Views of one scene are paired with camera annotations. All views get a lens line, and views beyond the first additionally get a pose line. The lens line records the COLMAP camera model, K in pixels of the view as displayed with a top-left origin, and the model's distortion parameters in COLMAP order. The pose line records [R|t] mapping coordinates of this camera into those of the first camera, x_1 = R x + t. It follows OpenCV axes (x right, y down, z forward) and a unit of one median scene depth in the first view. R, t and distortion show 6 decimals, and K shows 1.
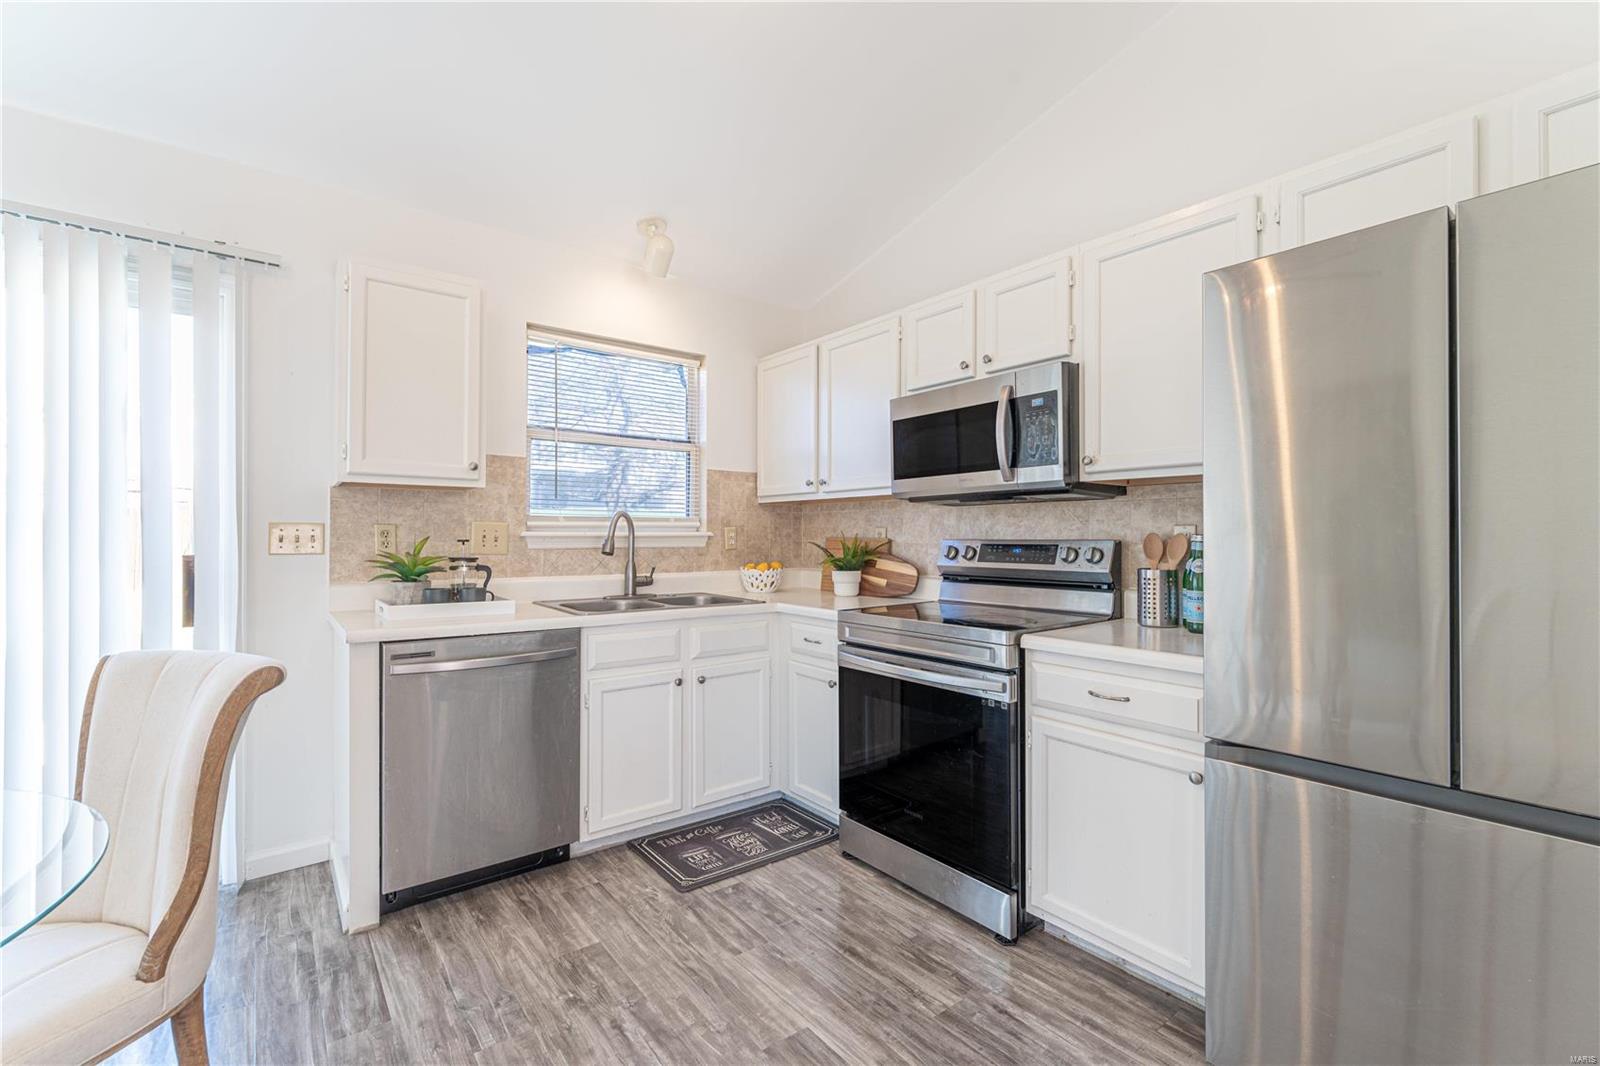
lens RADIAL K [[688.9, 0, 799.6], [0, 688.9, 534.1], [0, 0, 1]] dist [-0.011284, -0.001313]
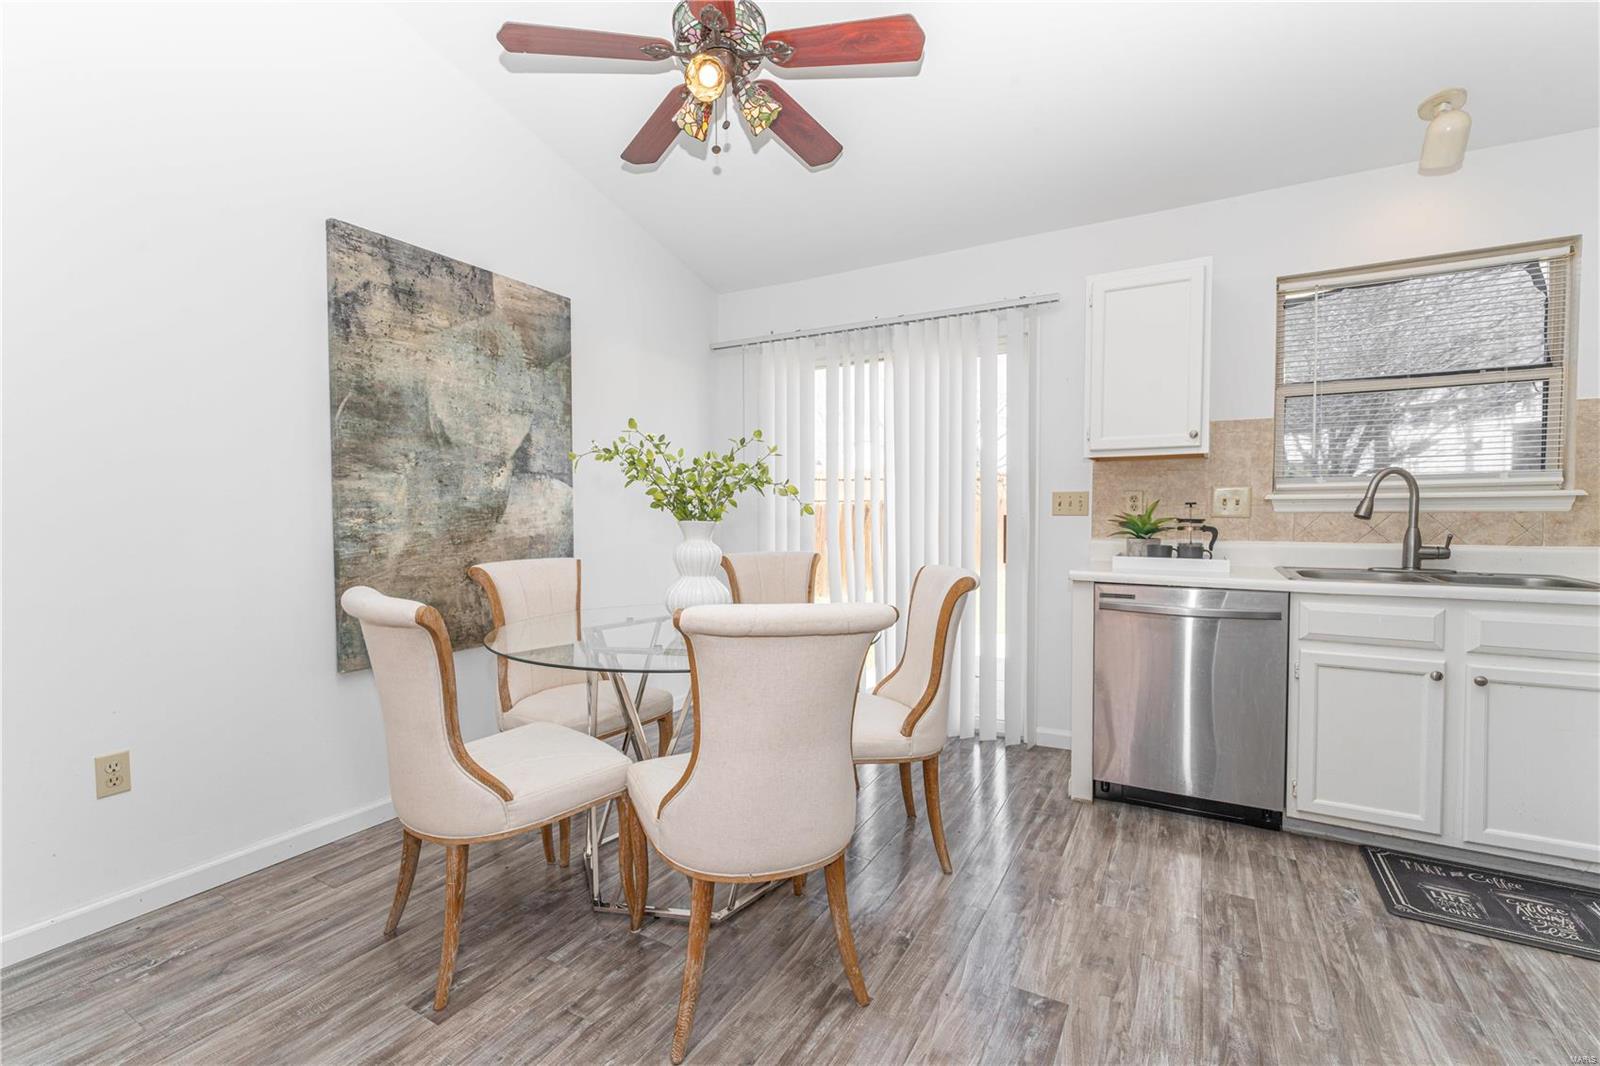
lens RADIAL K [[688.9, 0, 799.4], [0, 688.9, 530.1], [0, 0, 1]] dist [-0.011284, -0.001313]
pose [[0.373243, 0.021023, -0.927495, 0.303146], [0.007587, 0.999641, 0.025711, 0.019842], [0.927703, -0.016633, 0.372949, 0.015843]]
